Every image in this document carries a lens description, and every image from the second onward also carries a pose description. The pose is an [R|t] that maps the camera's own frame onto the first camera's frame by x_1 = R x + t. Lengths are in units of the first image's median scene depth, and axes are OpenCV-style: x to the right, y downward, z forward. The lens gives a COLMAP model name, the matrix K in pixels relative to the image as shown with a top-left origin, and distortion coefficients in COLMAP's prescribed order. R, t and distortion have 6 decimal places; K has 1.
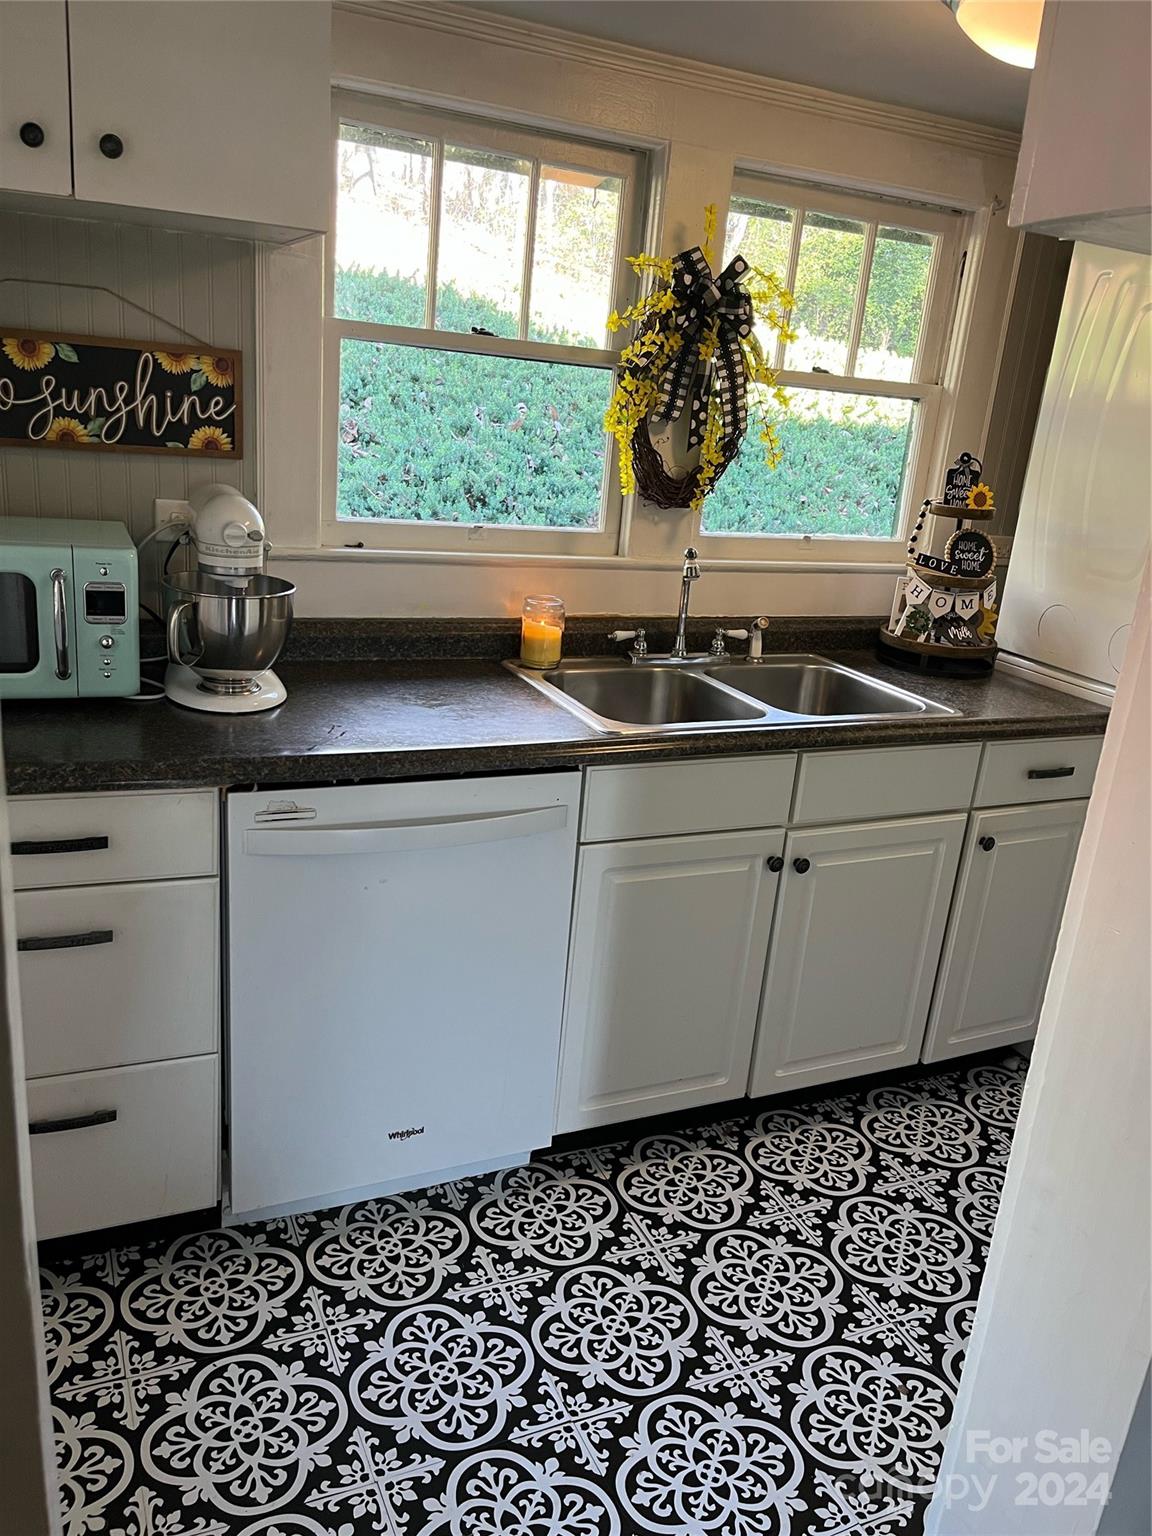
lens RADIAL K [[1164.5, 0, 578.8], [0, 1164.5, 768.2], [0, 0, 1]] dist [0.037011, -0.041244]
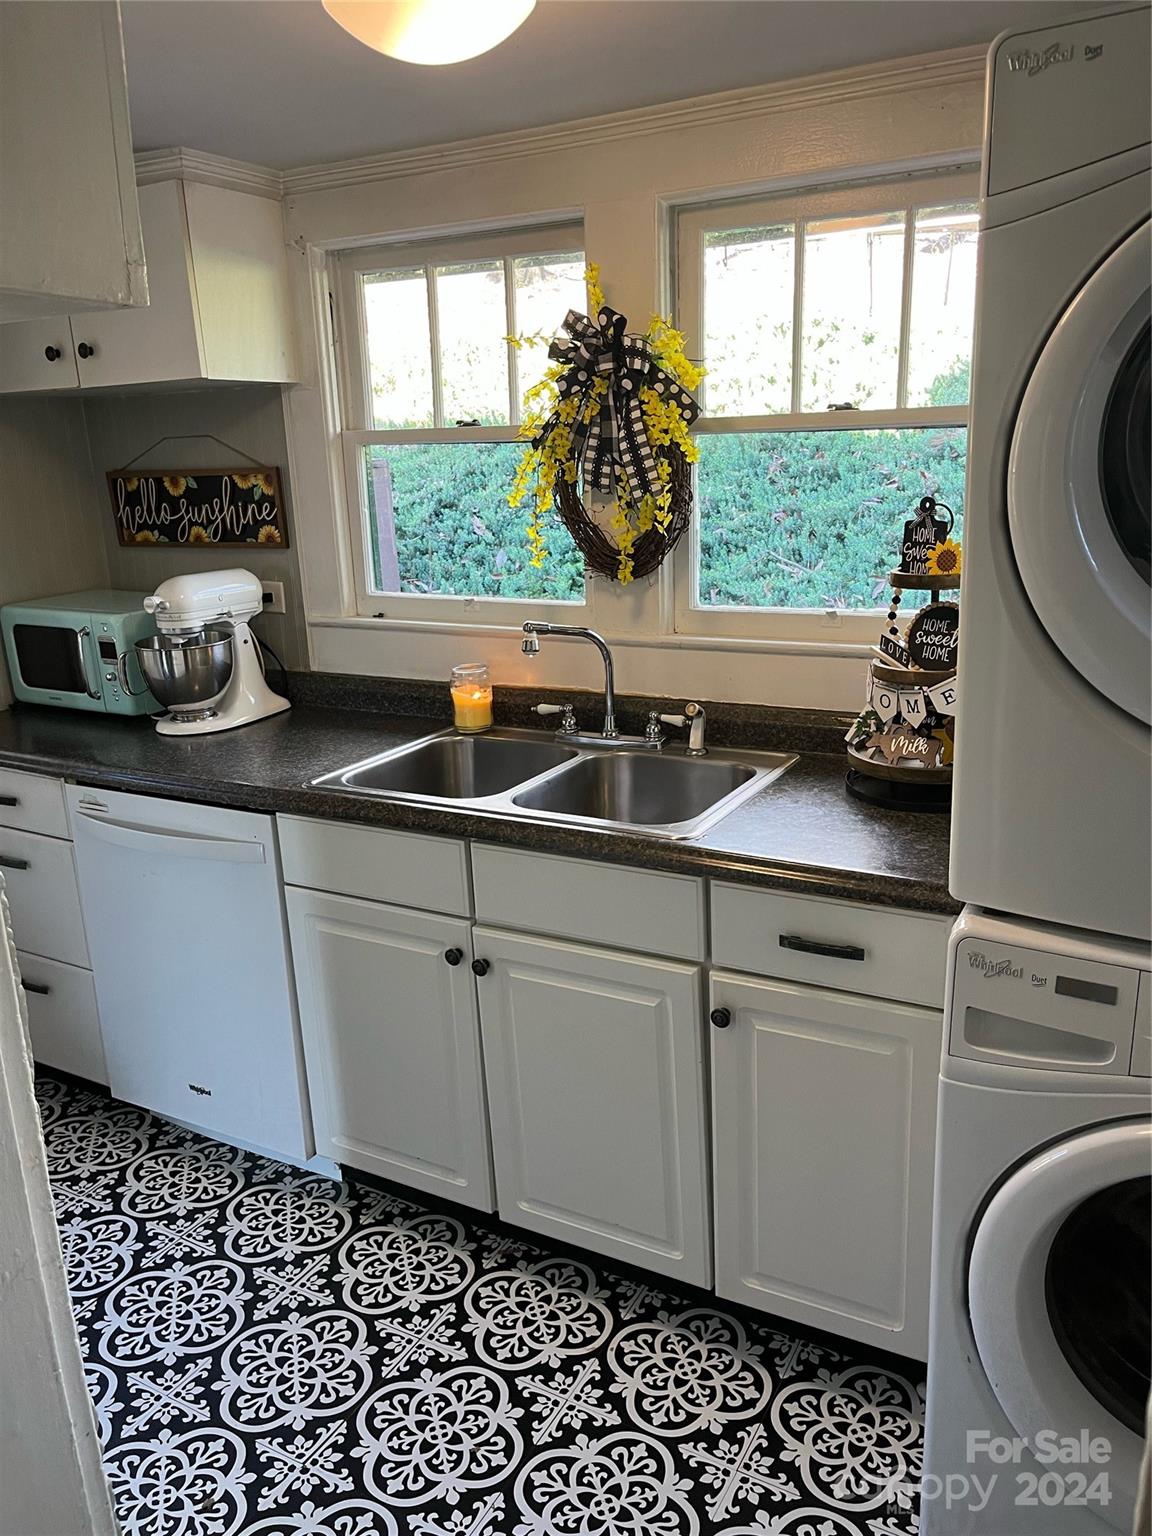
lens RADIAL K [[1164.5, 0, 630.1], [0, 1164.5, 770.3], [0, 0, 1]] dist [0.037011, -0.041244]
pose [[0.592693, 0.112880, -0.797479, 0.956461], [-0.165079, 0.986136, 0.016896, -0.101097], [0.788330, 0.121633, 0.603110, 0.522092]]
